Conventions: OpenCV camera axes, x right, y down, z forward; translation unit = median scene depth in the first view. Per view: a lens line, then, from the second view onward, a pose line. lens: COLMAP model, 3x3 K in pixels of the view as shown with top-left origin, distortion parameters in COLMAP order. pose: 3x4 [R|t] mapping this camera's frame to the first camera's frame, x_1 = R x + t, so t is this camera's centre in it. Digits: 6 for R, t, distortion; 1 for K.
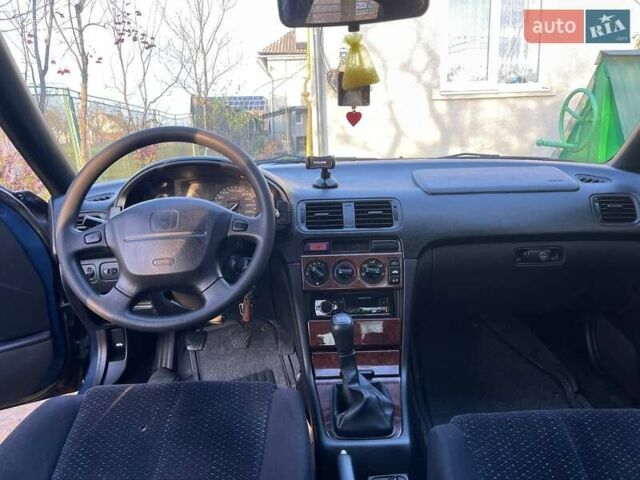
lens RADIAL K [[478.5, 0, 321.0], [0, 478.5, 237.8], [0, 0, 1]] dist [0.073128, -0.088909]
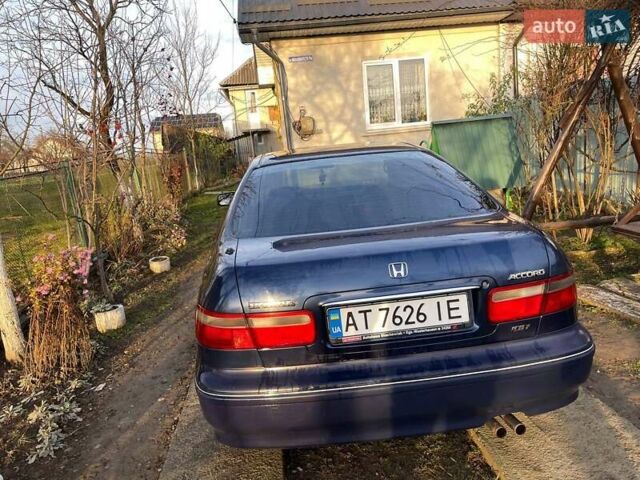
lens RADIAL K [[478.5, 0, 321.0], [0, 478.5, 237.8], [0, 0, 1]] dist [0.073128, -0.088909]
pose [[0.993692, -0.072435, 0.085617, -0.288559], [0.073878, 0.997172, -0.013802, 0.284064], [-0.084375, 0.020040, 0.996233, -3.003287]]
